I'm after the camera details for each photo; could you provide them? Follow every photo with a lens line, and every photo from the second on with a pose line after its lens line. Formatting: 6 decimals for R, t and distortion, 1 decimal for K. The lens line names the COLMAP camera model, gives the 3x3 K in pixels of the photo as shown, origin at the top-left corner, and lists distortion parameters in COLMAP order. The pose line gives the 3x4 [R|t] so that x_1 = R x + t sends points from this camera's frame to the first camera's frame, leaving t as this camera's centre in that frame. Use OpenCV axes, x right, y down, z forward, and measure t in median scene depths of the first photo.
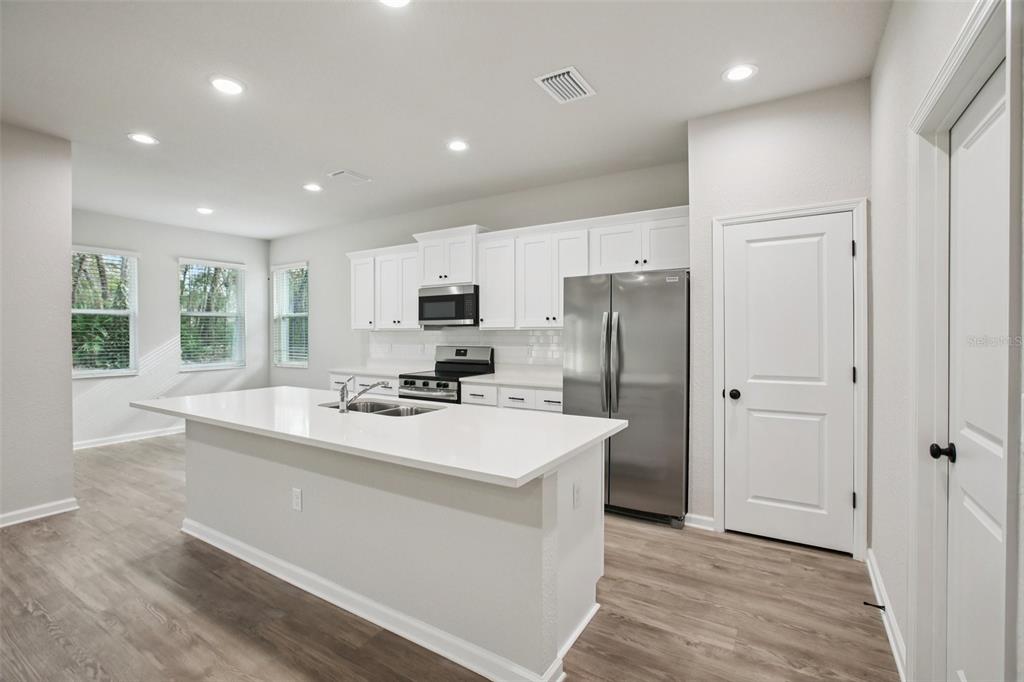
lens RADIAL K [[470.3, 0, 510.5], [0, 470.3, 333.5], [0, 0, 1]] dist [-0.019213, 0.000422]
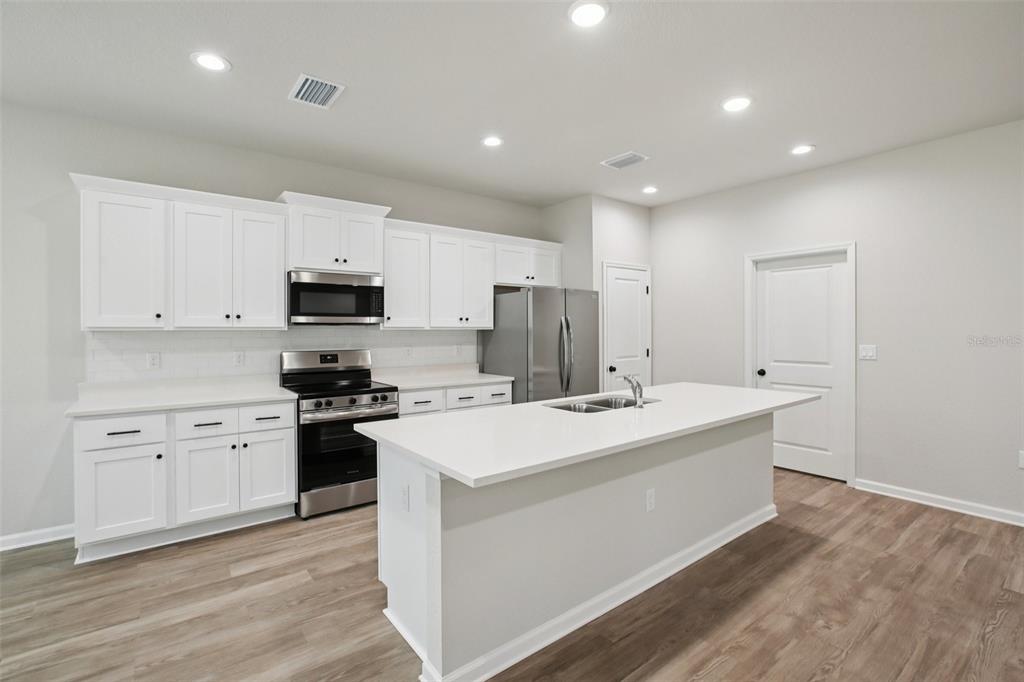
lens RADIAL K [[472.7, 0, 504.0], [0, 472.7, 328.7], [0, 0, 1]] dist [-0.032453, 0.000538]
pose [[0.344072, 0.003172, 0.938938, -0.743023], [0.003693, 0.999982, -0.004731, -0.004246], [-0.938936, 0.005095, 0.344054, 0.466691]]
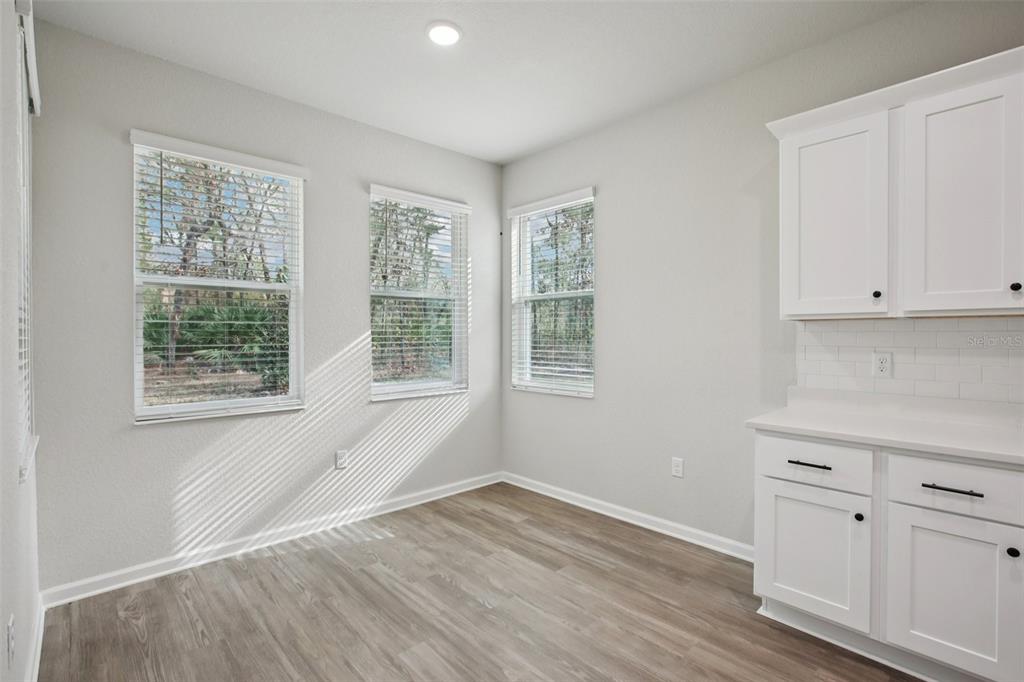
lens RADIAL K [[470.3, 0, 510.5], [0, 470.3, 333.5], [0, 0, 1]] dist [-0.019213, 0.000422]
pose [[0.969398, -0.001196, -0.245491, -0.527192], [0.000568, 0.999996, -0.002630, 0.008297], [0.245493, 0.002411, 0.969395, 0.649814]]
